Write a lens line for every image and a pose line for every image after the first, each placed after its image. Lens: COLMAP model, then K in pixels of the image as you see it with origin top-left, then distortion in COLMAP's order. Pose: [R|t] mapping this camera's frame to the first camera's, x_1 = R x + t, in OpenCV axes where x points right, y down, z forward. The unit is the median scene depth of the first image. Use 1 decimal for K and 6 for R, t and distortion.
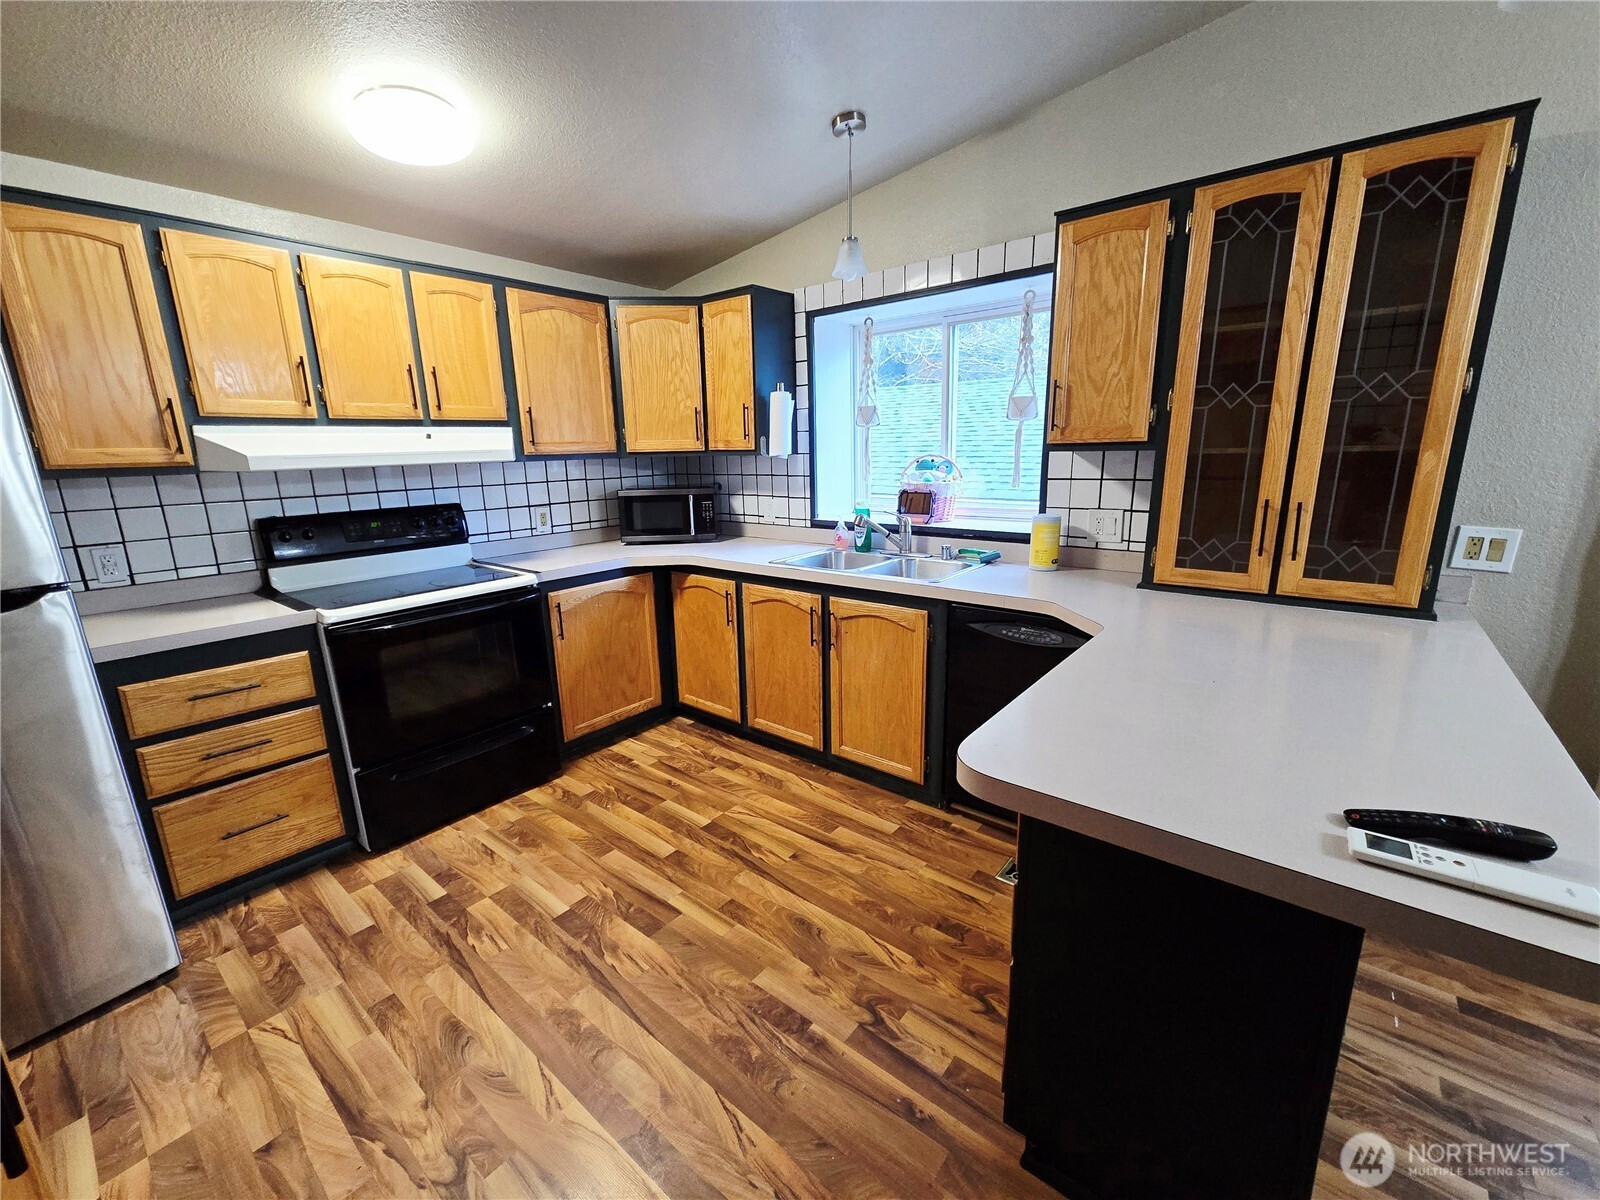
lens RADIAL K [[655.2, 0, 795.1], [0, 655.2, 600.2], [0, 0, 1]] dist [0.000771, 0.000791]
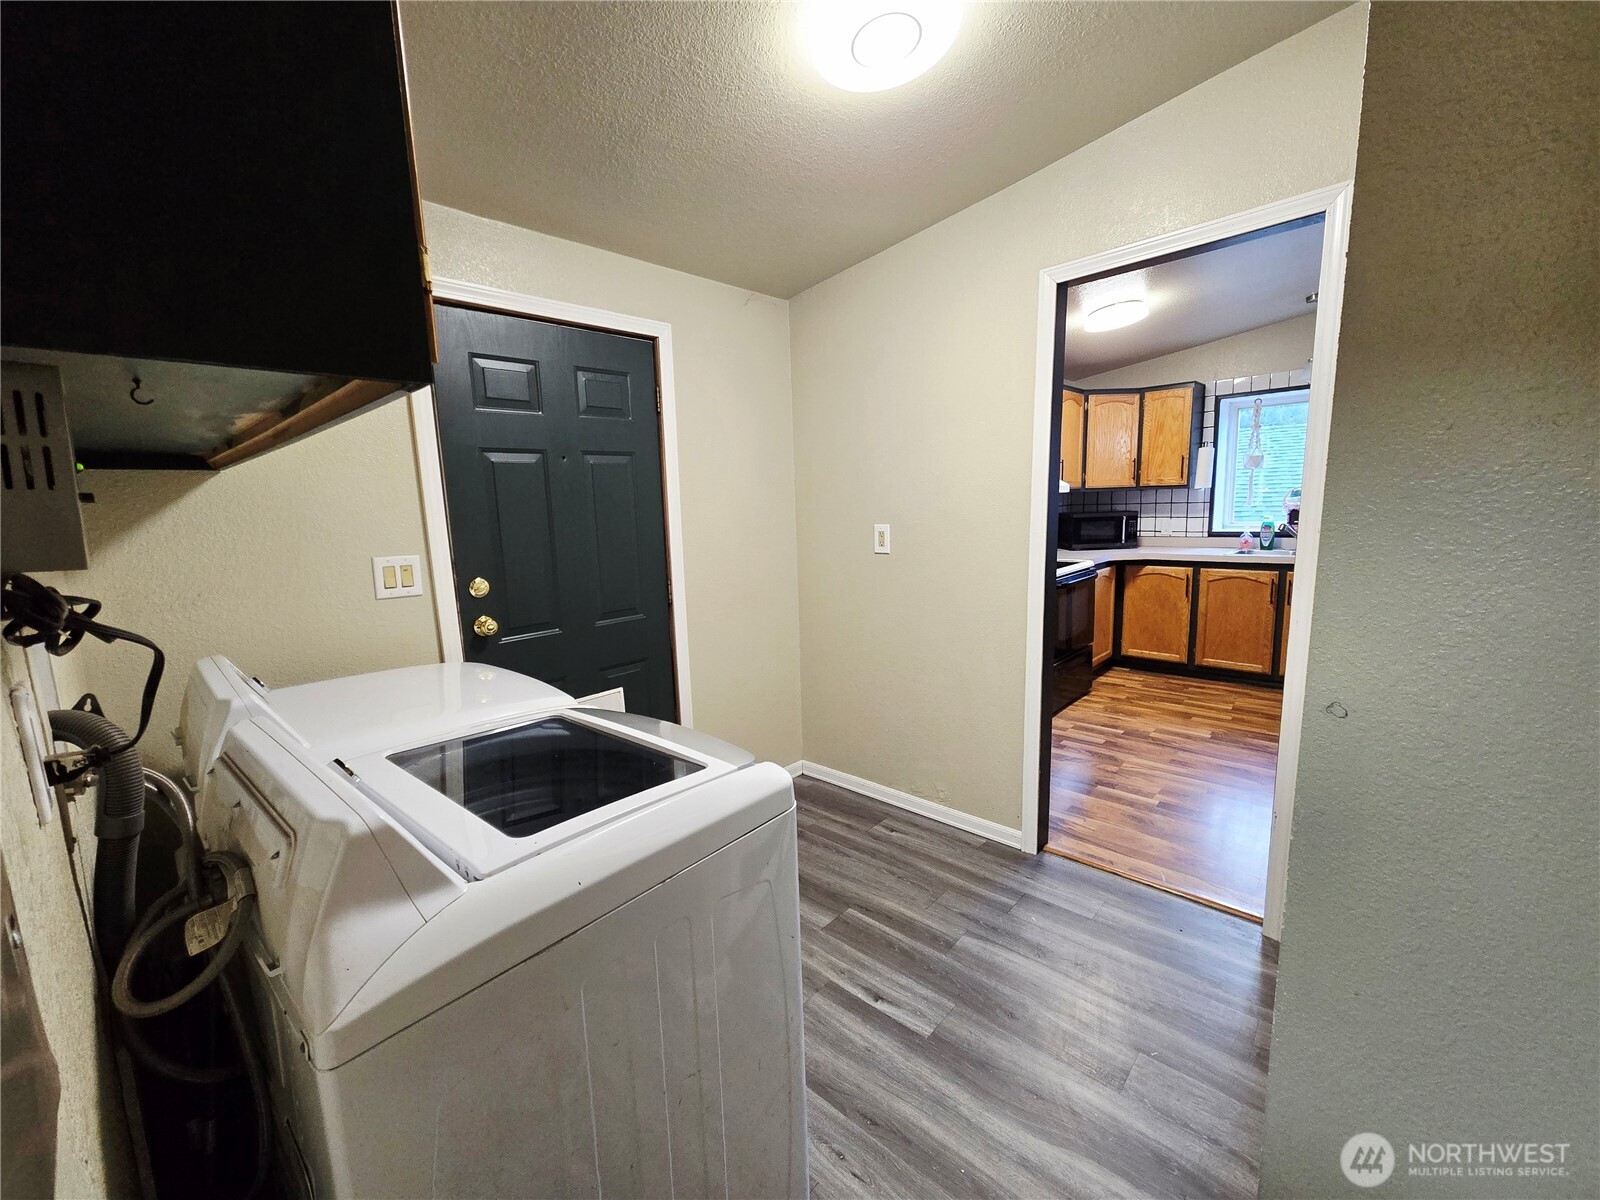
lens RADIAL K [[655.2, 0, 795.1], [0, 655.2, 600.2], [0, 0, 1]] dist [0.000771, 0.000791]
pose [[0.997637, -0.002792, -0.068655, -0.922411], [-0.002267, 0.997293, -0.073502, 0.163163], [0.068674, 0.073484, 0.994929, -0.599526]]
